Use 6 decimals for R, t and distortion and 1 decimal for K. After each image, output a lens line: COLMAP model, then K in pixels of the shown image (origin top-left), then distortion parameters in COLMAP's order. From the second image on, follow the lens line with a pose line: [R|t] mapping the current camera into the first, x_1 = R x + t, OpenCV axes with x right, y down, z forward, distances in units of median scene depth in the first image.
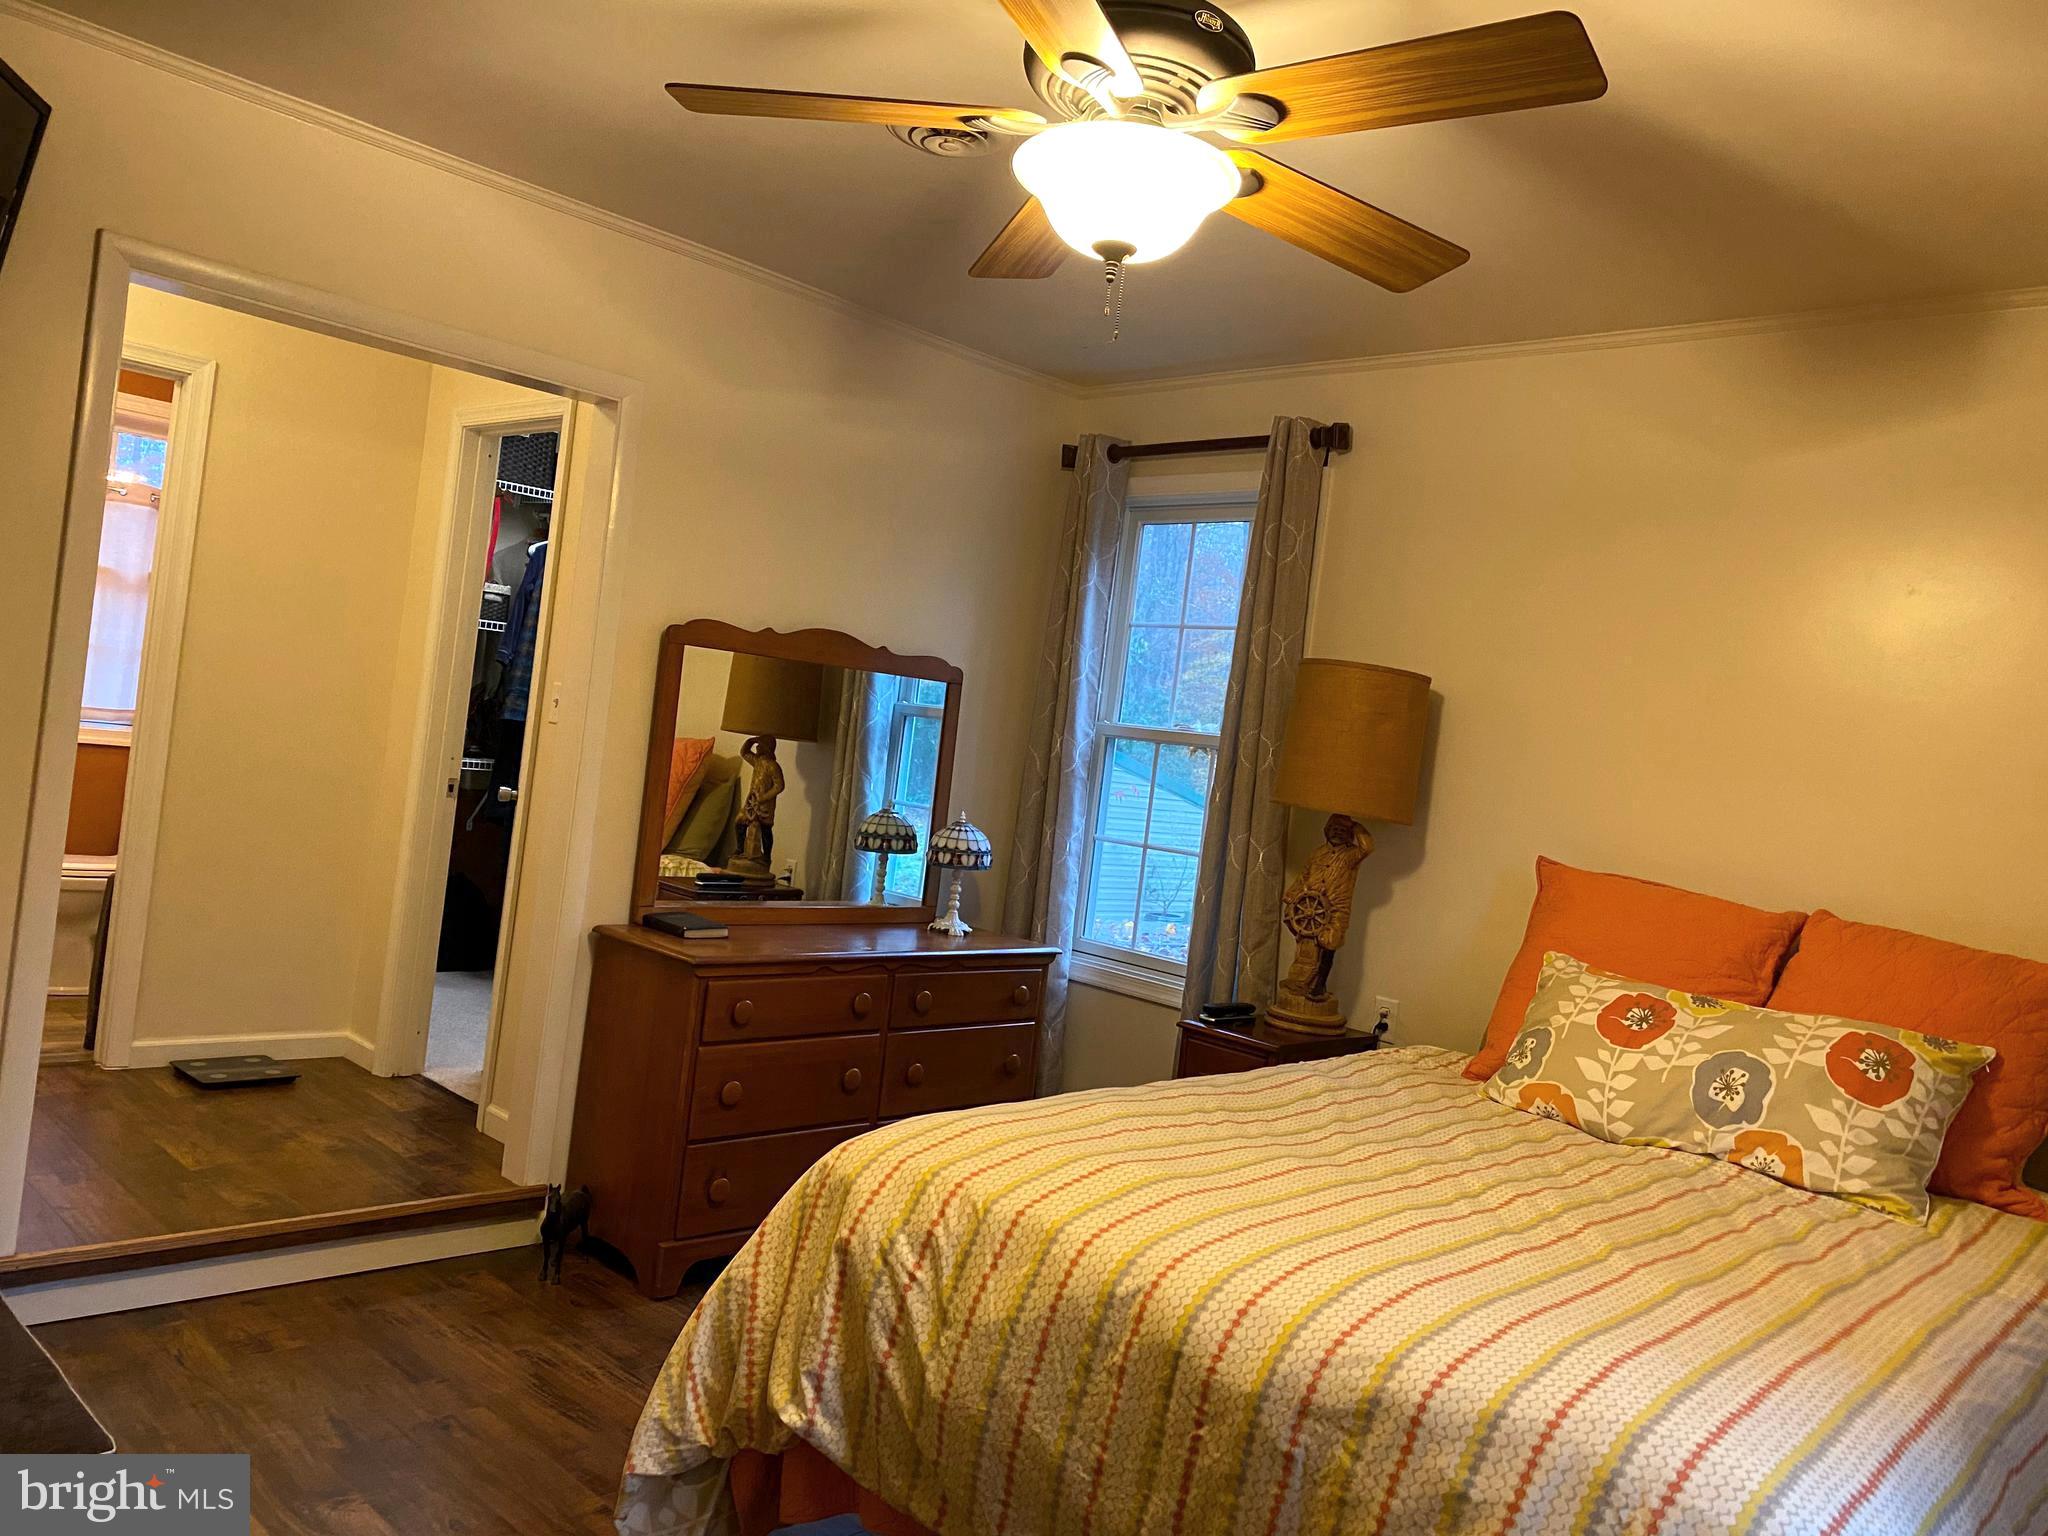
lens RADIAL K [[1569.2, 0, 1033.9], [0, 1569.2, 761.5], [0, 0, 1]] dist [0.059603, -0.061233]
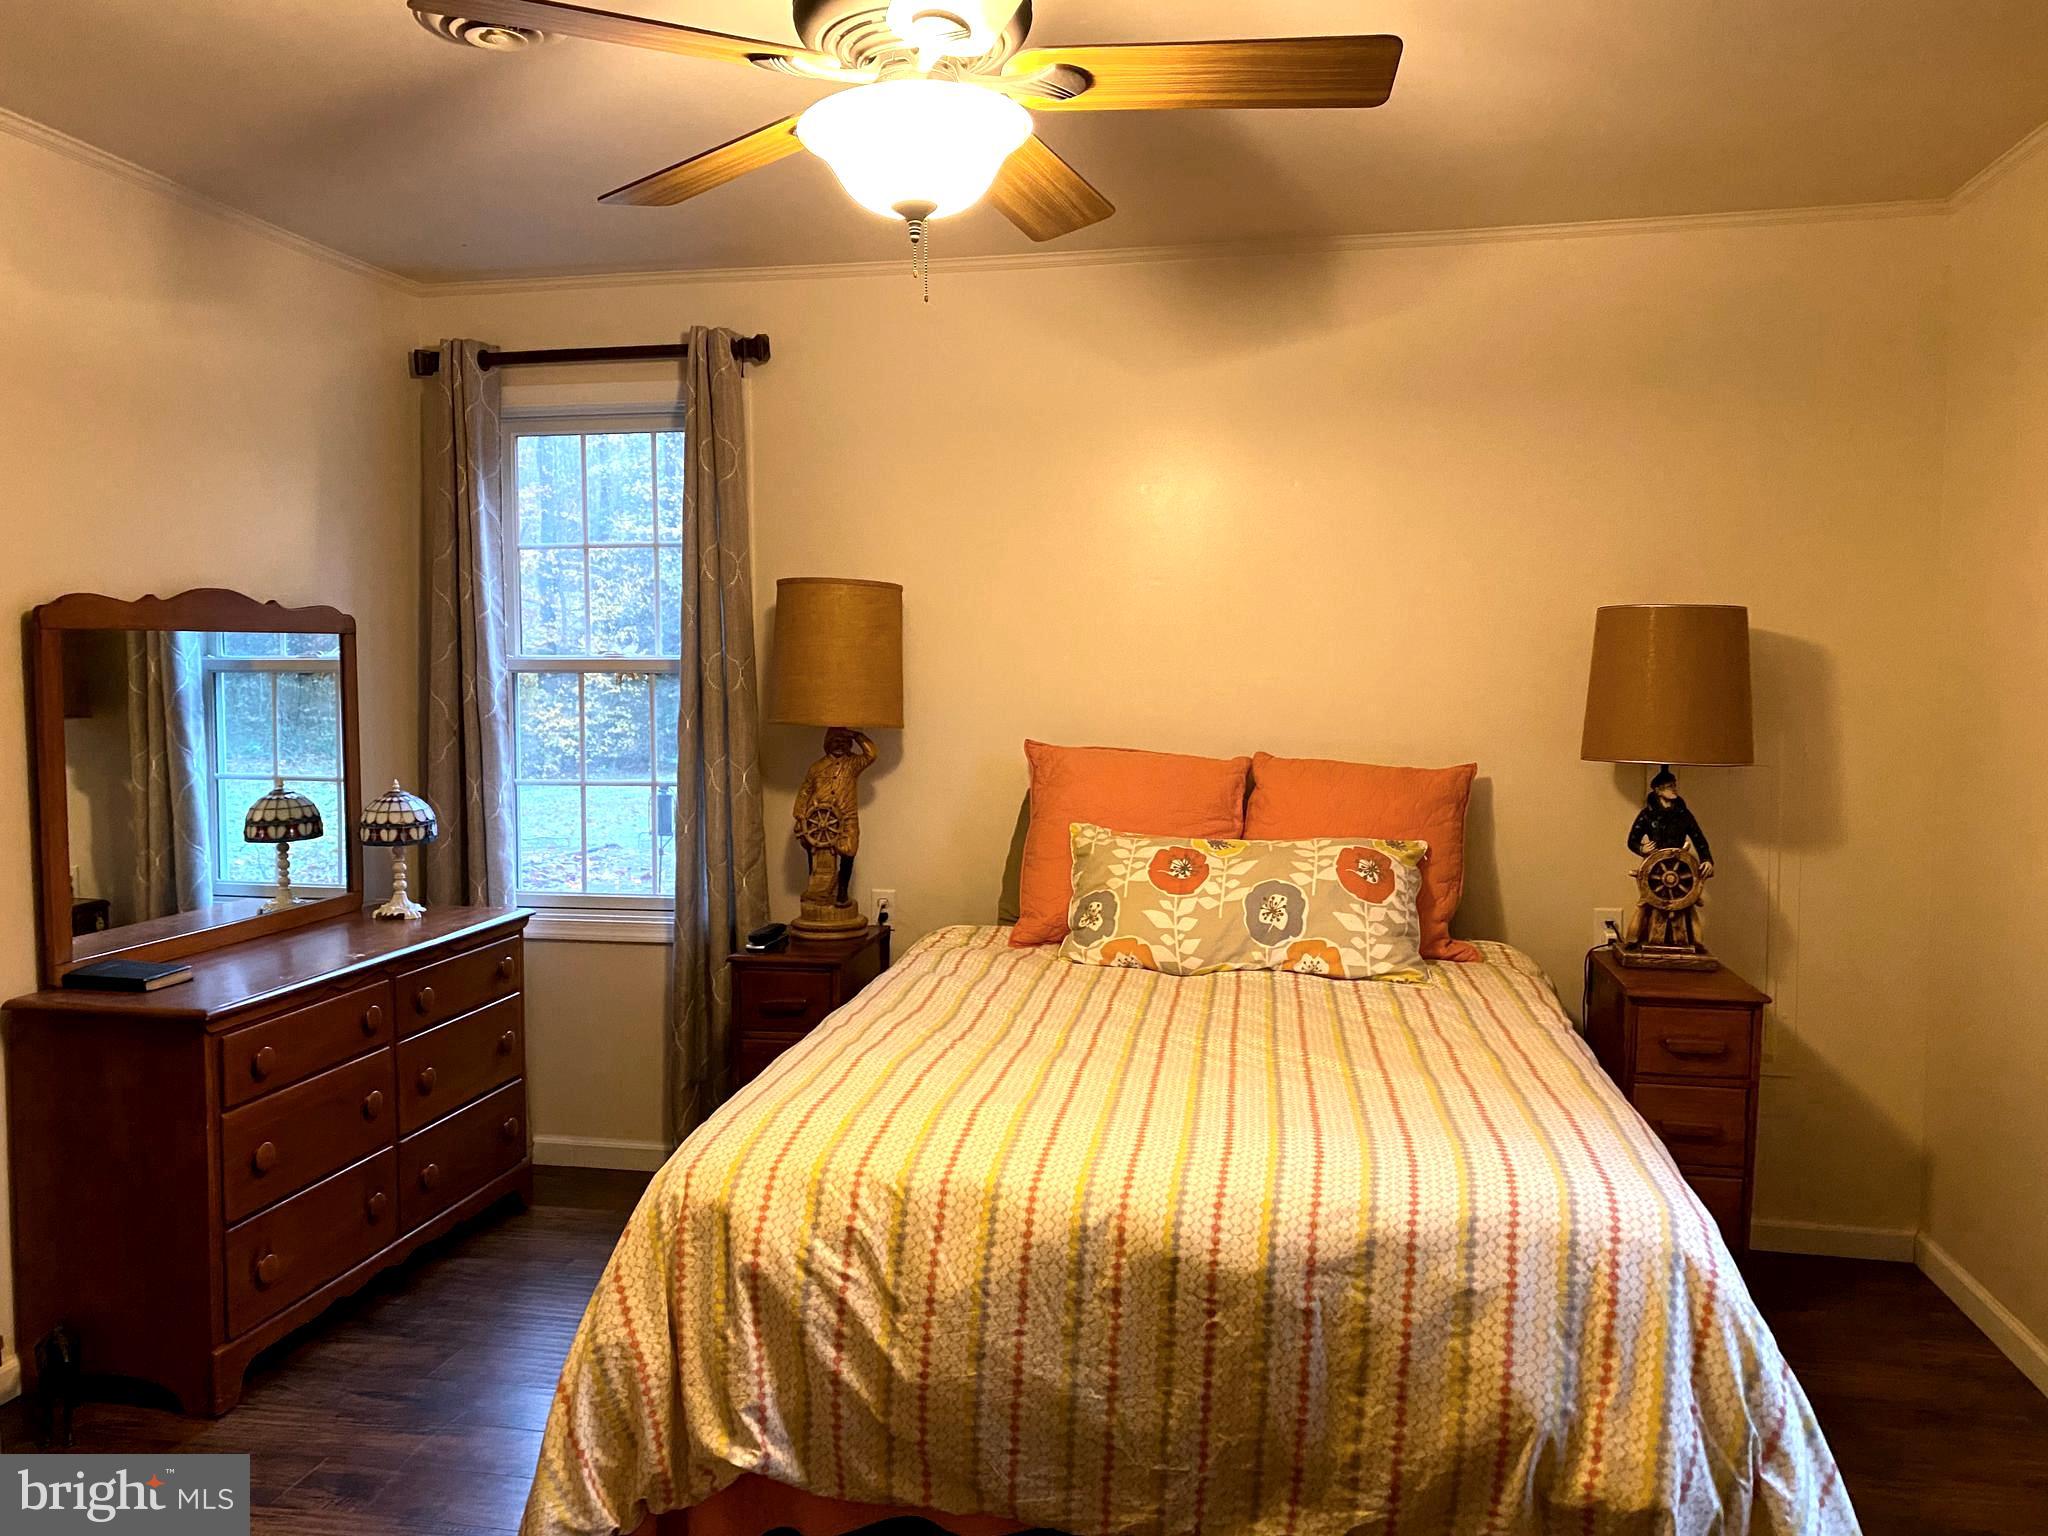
lens RADIAL K [[1569.2, 0, 1026.8], [0, 1569.2, 757.7], [0, 0, 1]] dist [0.059603, -0.061233]
pose [[0.836137, -0.151947, 0.527055, -0.340438], [0.106932, 0.987585, 0.115076, -0.070101], [-0.537997, -0.039860, 0.842004, 0.095238]]
